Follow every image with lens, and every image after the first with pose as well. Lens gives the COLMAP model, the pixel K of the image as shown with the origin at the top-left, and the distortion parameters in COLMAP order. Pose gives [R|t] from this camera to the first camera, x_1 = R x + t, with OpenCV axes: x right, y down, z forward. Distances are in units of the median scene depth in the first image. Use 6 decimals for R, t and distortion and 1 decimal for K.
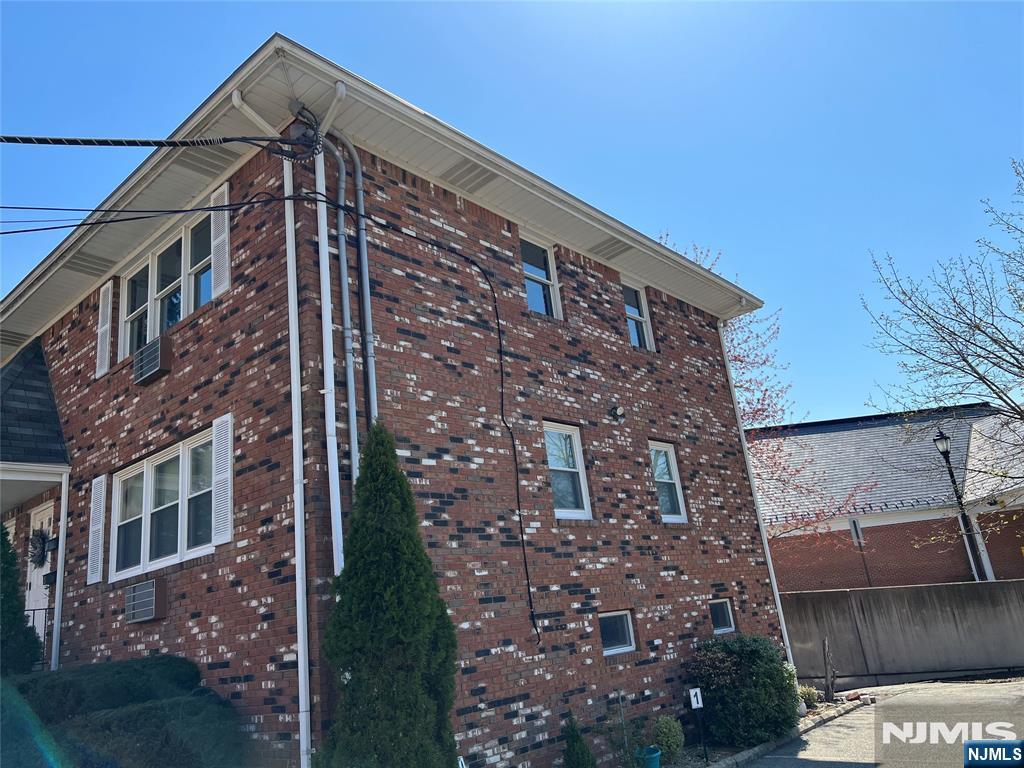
lens RADIAL K [[779.9, 0, 512.0], [0, 779.9, 384.0], [0, 0, 1]] dist [0.005656, -0.001281]
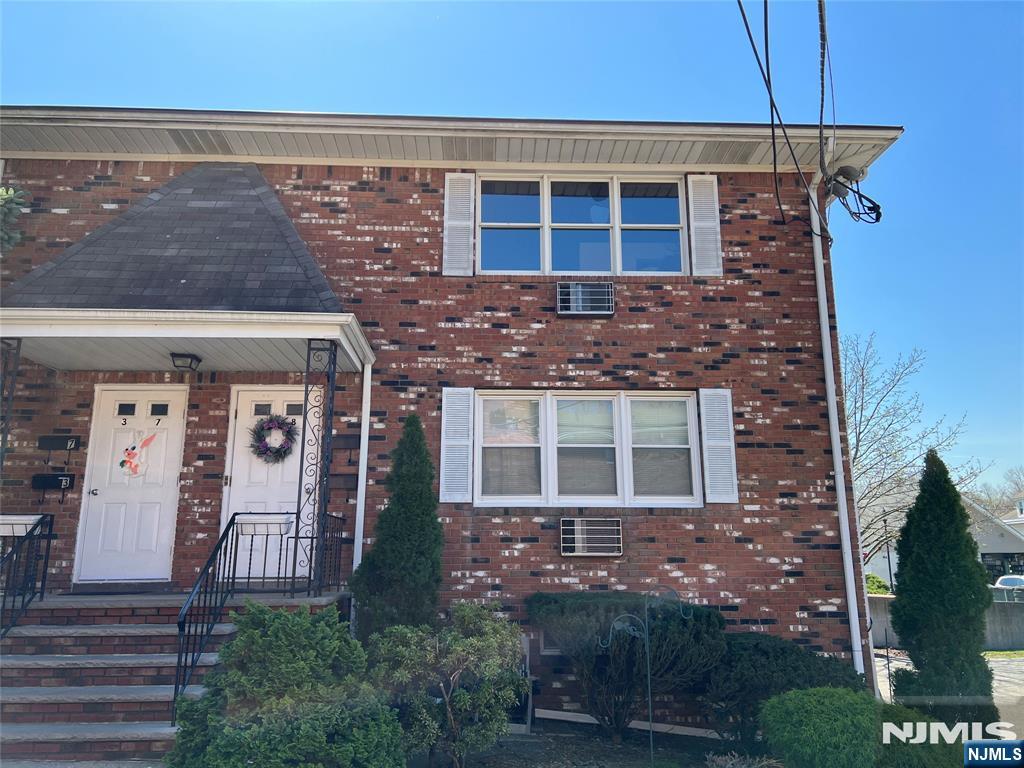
lens RADIAL K [[779.9, 0, 512.0], [0, 779.9, 384.0], [0, 0, 1]] dist [0.005656, -0.001281]
pose [[0.731695, 0.268558, 0.626497, -1.365529], [-0.284328, 0.955585, -0.077556, 0.216769], [-0.619500, -0.121384, 0.775555, 0.334216]]
